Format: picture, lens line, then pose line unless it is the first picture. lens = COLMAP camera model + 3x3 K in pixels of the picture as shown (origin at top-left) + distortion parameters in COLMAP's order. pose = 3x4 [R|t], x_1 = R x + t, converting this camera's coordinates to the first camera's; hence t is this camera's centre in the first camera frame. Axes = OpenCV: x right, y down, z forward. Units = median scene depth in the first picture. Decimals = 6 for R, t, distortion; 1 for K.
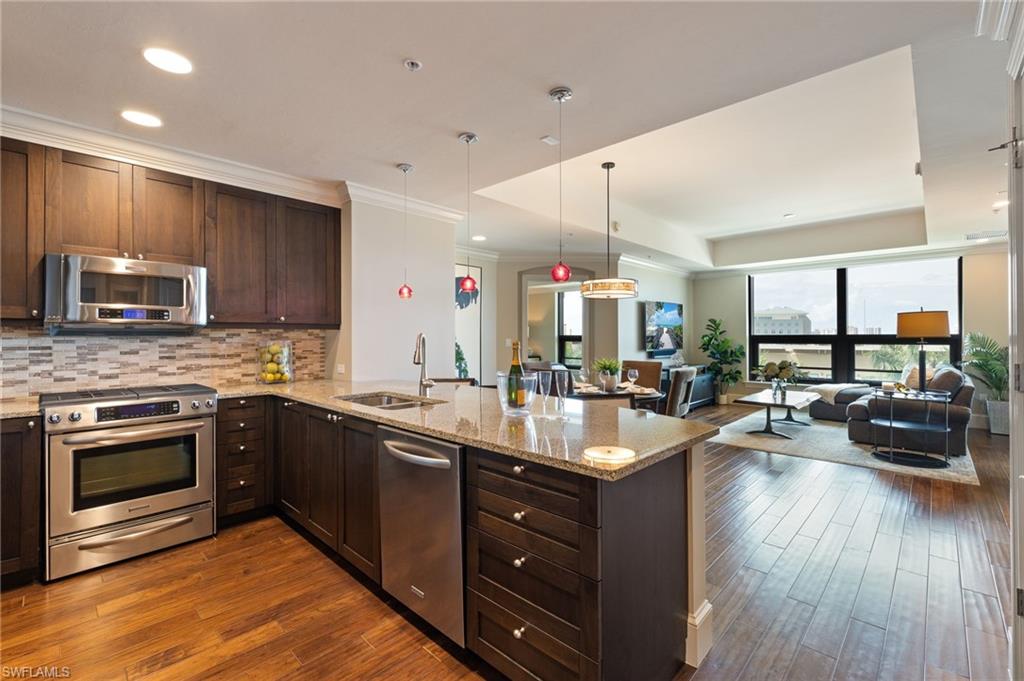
lens RADIAL K [[442.6, 0, 516.6], [0, 442.6, 333.5], [0, 0, 1]] dist [0.004026, -0.000410]
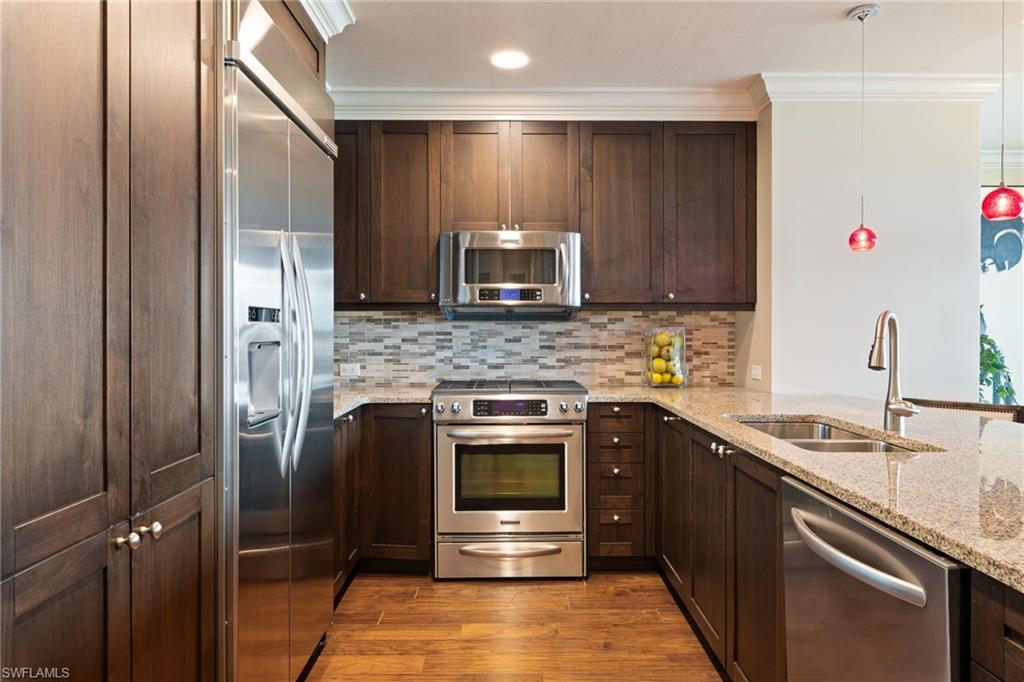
lens RADIAL K [[617.1, 0, 512.3], [0, 617.1, 331.7], [0, 0, 1]] dist [-0.001387, -0.000741]
pose [[0.692863, 0.005803, -0.721046, 0.002214], [0.002900, 0.999937, 0.010834, 0.012464], [0.721063, -0.009597, 0.692803, 0.148093]]
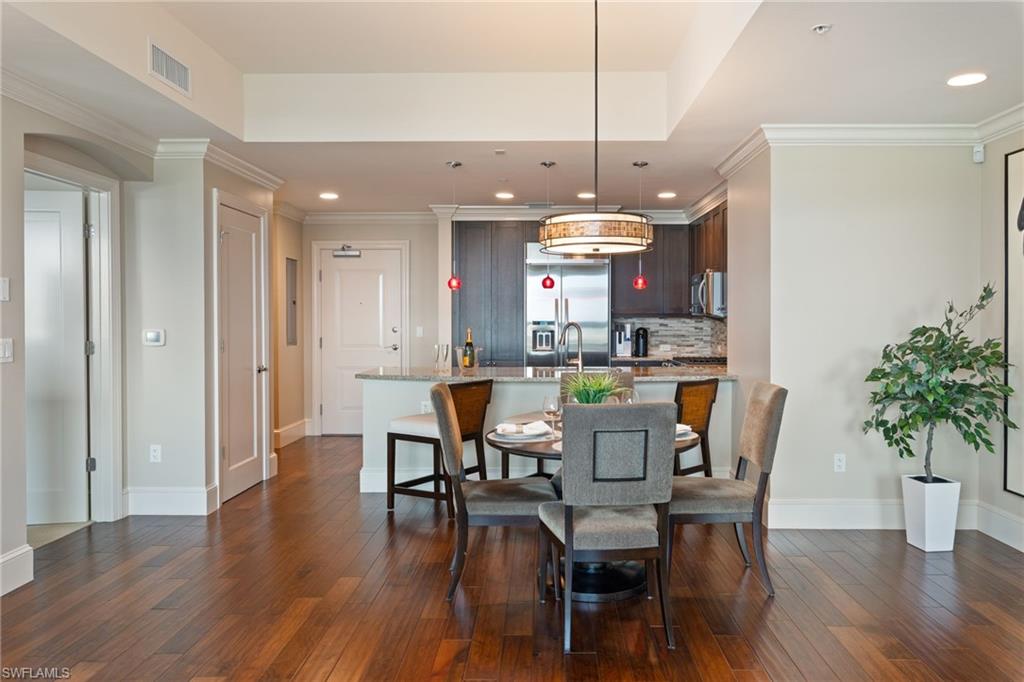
lens RADIAL K [[722.3, 0, 535.8], [0, 722.3, 326.8], [0, 0, 1]] dist [-0.006538, -0.001921]
pose [[-0.733749, 0.009731, -0.679351, 1.095820], [0.006049, 0.999951, 0.007790, -0.003462], [0.679394, 0.001606, -0.733772, 2.088600]]
